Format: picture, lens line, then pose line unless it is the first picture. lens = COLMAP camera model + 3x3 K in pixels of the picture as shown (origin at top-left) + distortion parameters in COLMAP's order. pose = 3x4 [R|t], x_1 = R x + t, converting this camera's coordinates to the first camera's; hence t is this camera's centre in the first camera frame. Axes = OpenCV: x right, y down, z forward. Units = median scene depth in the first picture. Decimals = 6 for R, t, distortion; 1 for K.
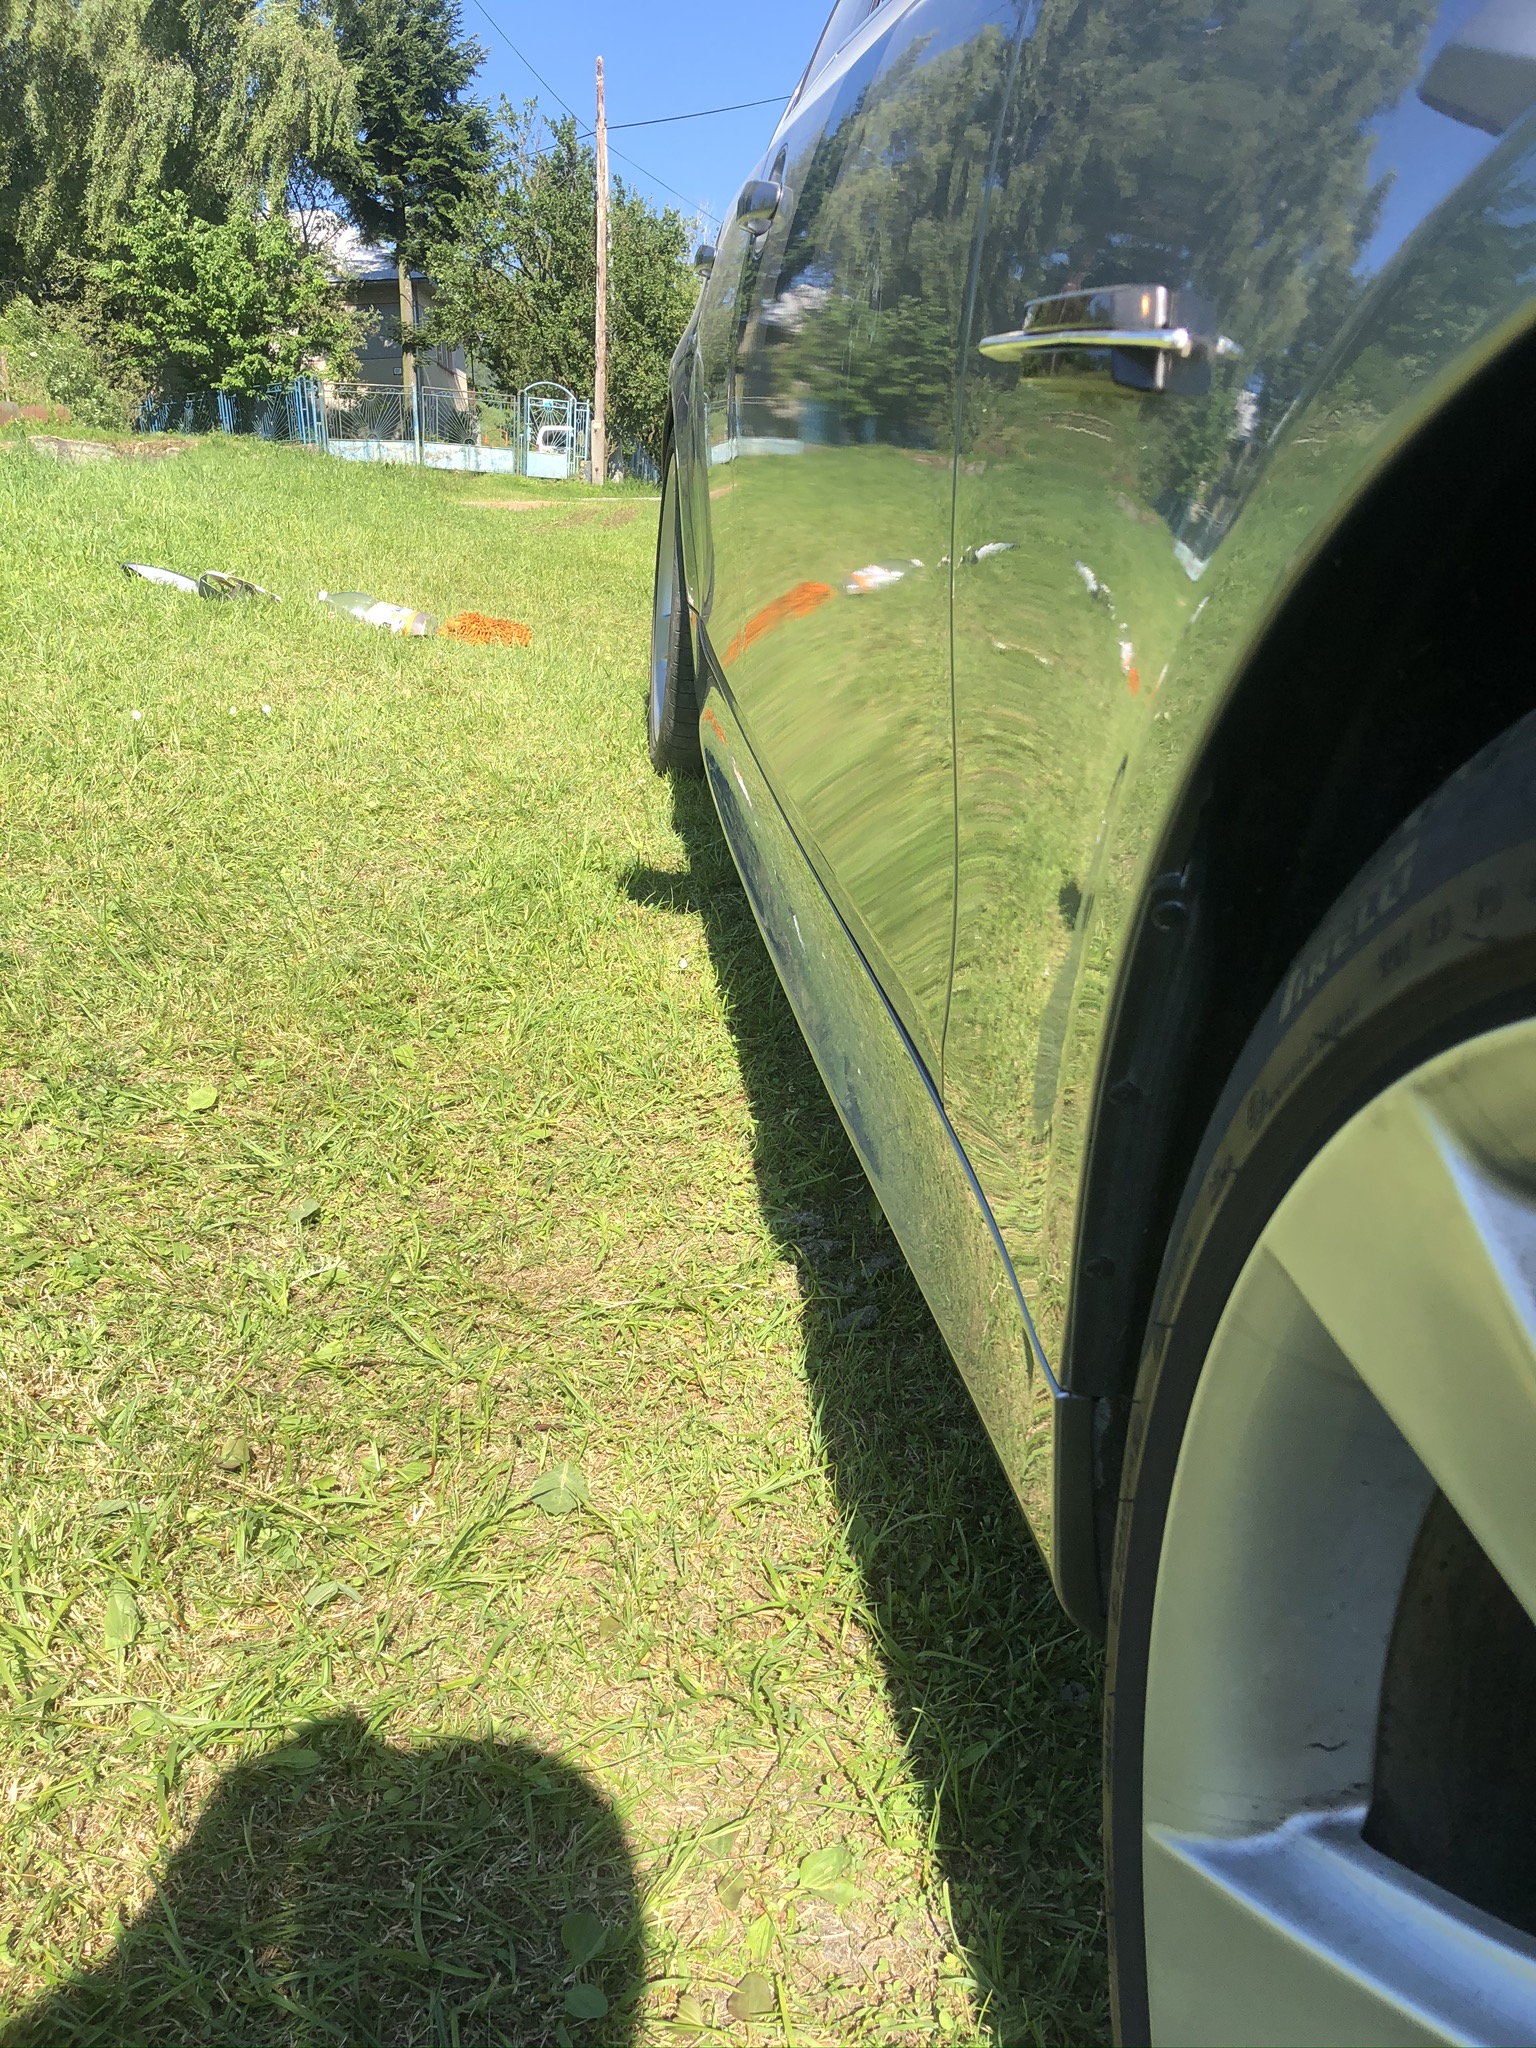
lens RADIAL K [[1666.6, 0, 768.0], [0, 1666.6, 1024.0], [0, 0, 1]] dist [-0.031674, 0.005904]
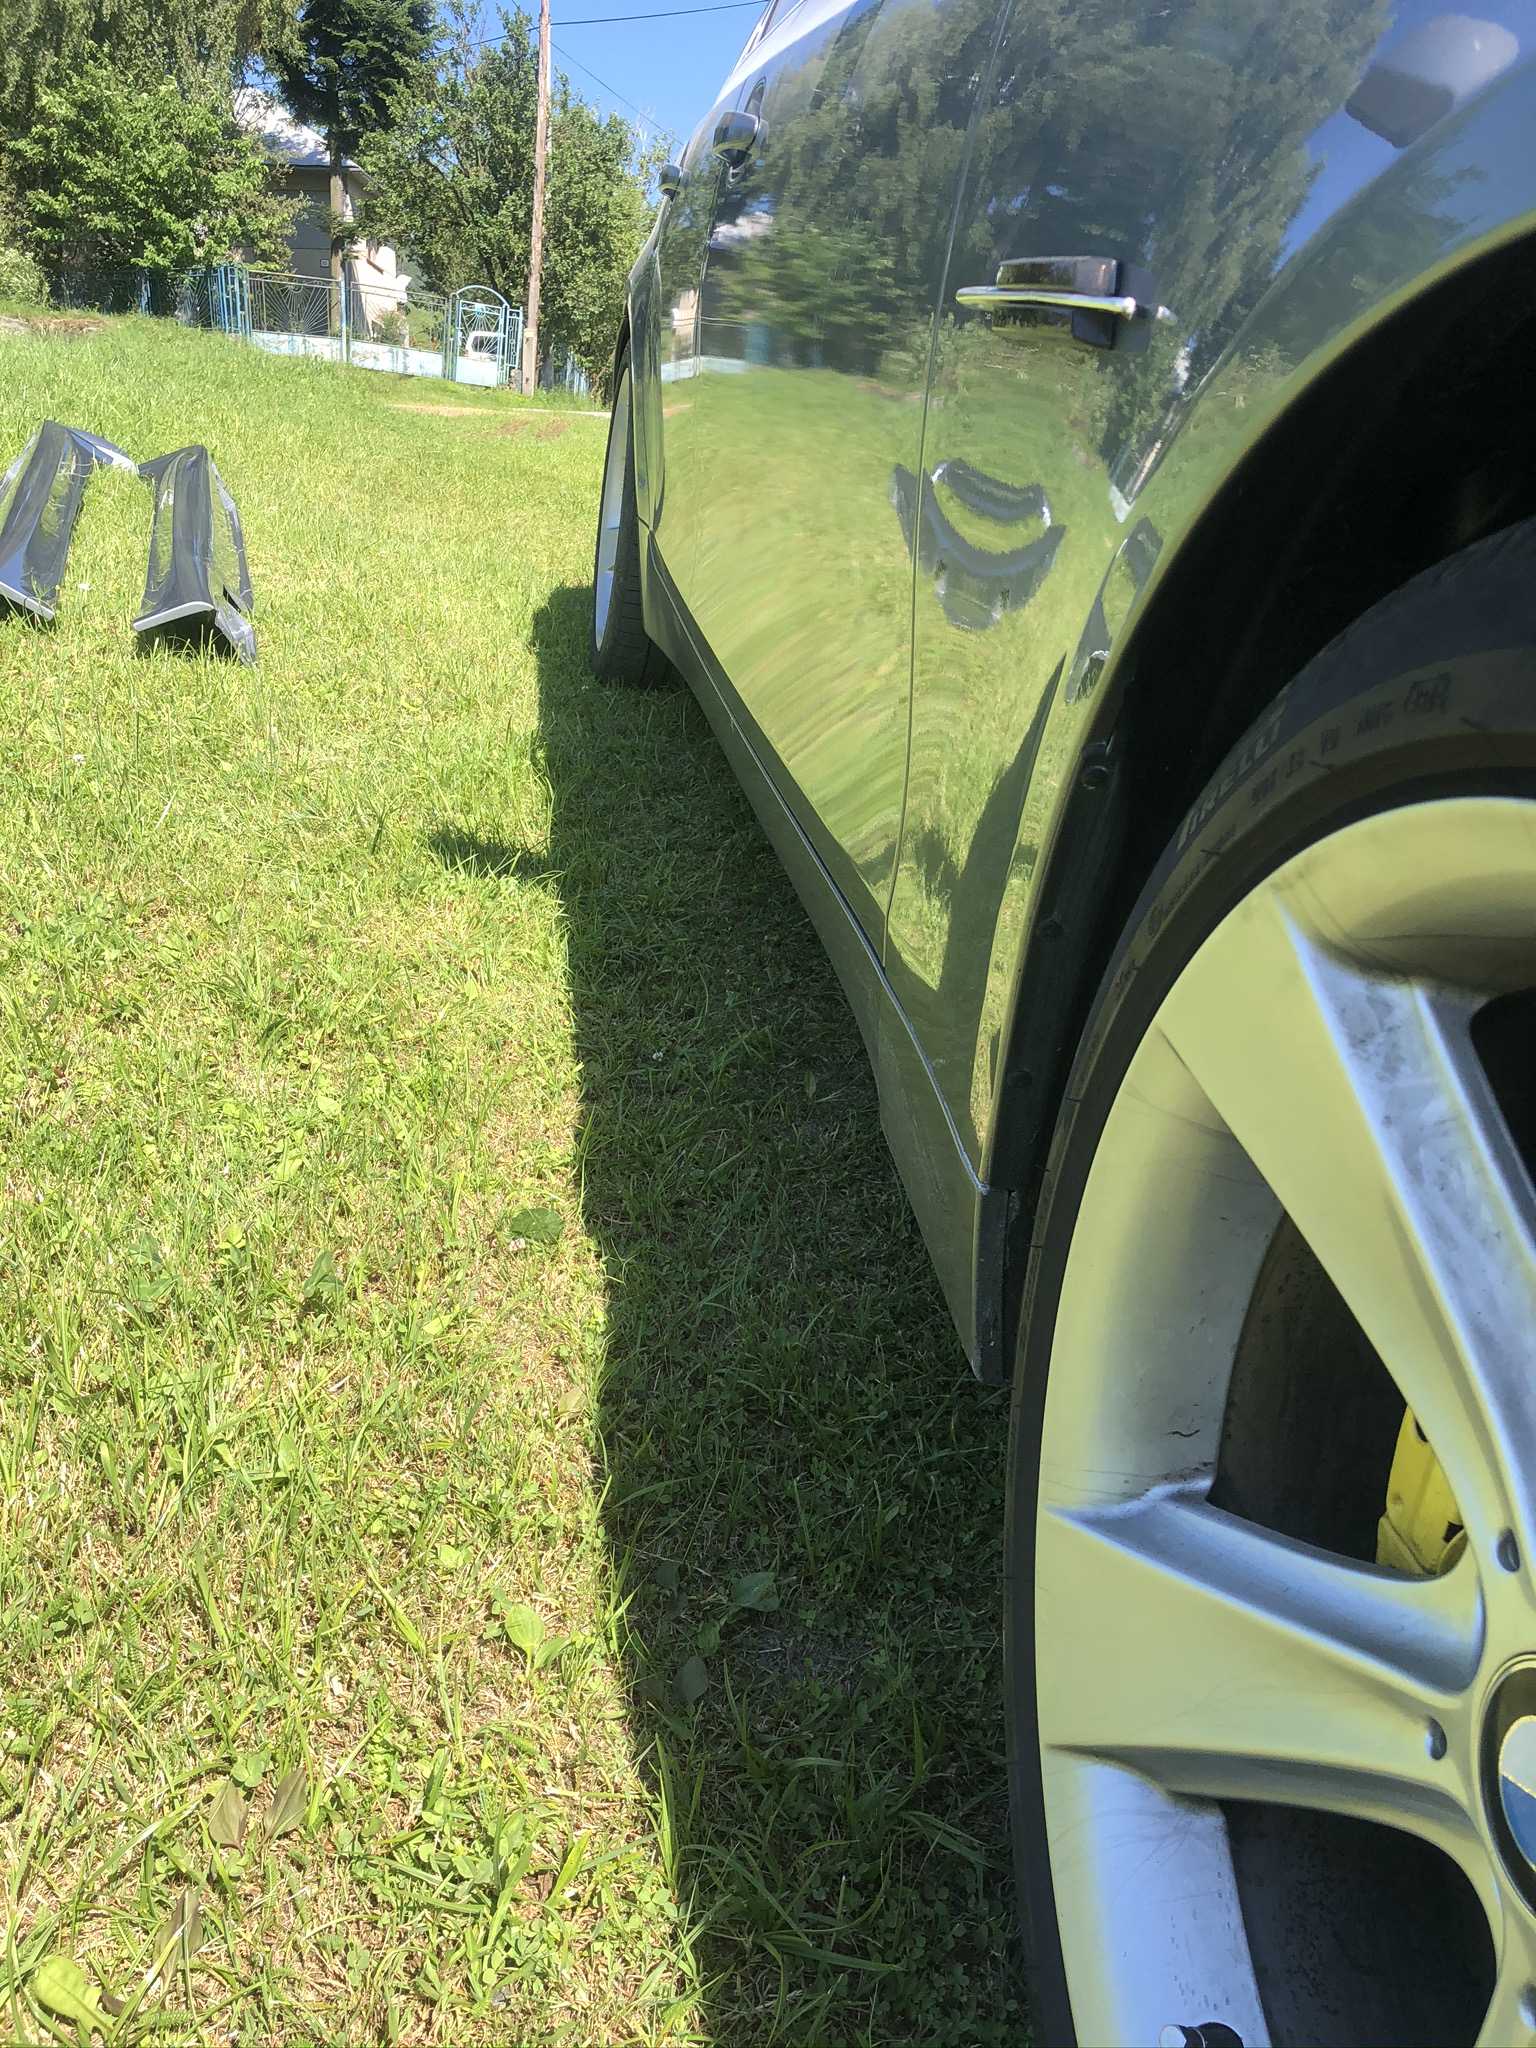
lens RADIAL K [[1654.2, 0, 768.0], [0, 1654.2, 1024.0], [0, 0, 1]] dist [-0.058762, 0.089756]
pose [[0.997514, 0.042432, 0.056264, -0.061311], [-0.044905, 0.998047, 0.043436, 0.075063], [-0.054311, -0.045855, 0.997471, -0.216035]]
